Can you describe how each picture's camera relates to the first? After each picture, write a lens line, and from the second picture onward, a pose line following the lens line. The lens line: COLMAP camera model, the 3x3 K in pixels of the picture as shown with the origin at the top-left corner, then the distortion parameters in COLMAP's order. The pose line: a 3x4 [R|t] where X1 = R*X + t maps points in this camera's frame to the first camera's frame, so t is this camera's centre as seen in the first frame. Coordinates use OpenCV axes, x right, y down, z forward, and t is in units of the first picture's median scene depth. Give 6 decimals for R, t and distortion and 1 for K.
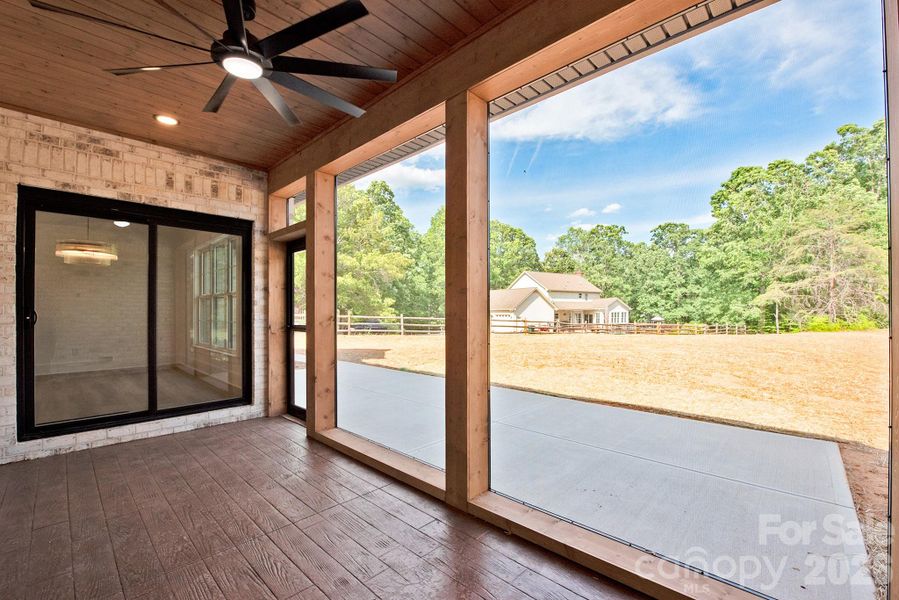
lens RADIAL K [[380.9, 0, 447.8], [0, 380.9, 308.5], [0, 0, 1]] dist [-0.016978, 0.000803]
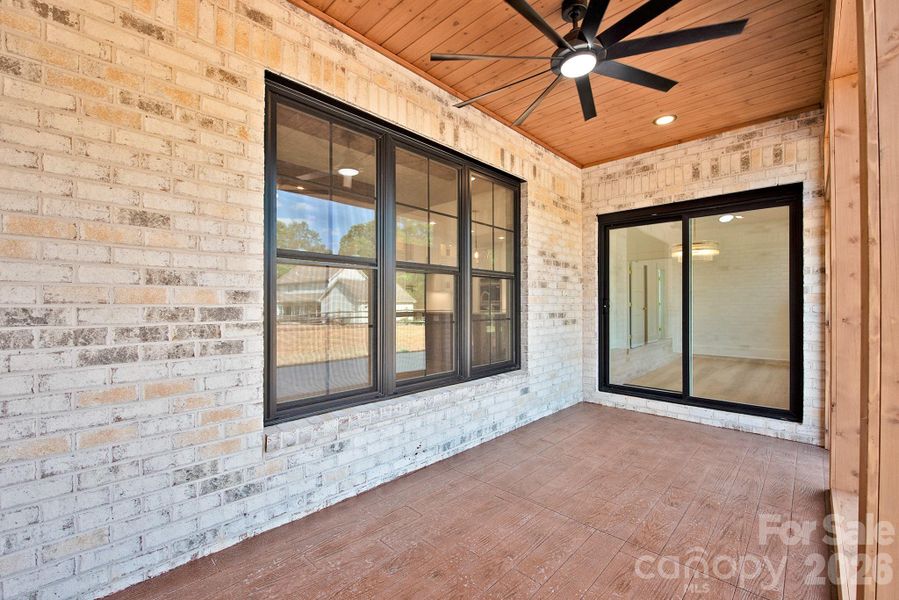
lens RADIAL K [[380.9, 0, 464.1], [0, 380.9, 308.6], [0, 0, 1]] dist [-0.016978, 0.000803]
pose [[0.007885, 0.016121, -0.999839, 0.271963], [0.009074, 0.999828, 0.016192, 0.003653], [0.999928, -0.009200, 0.007737, 0.369649]]
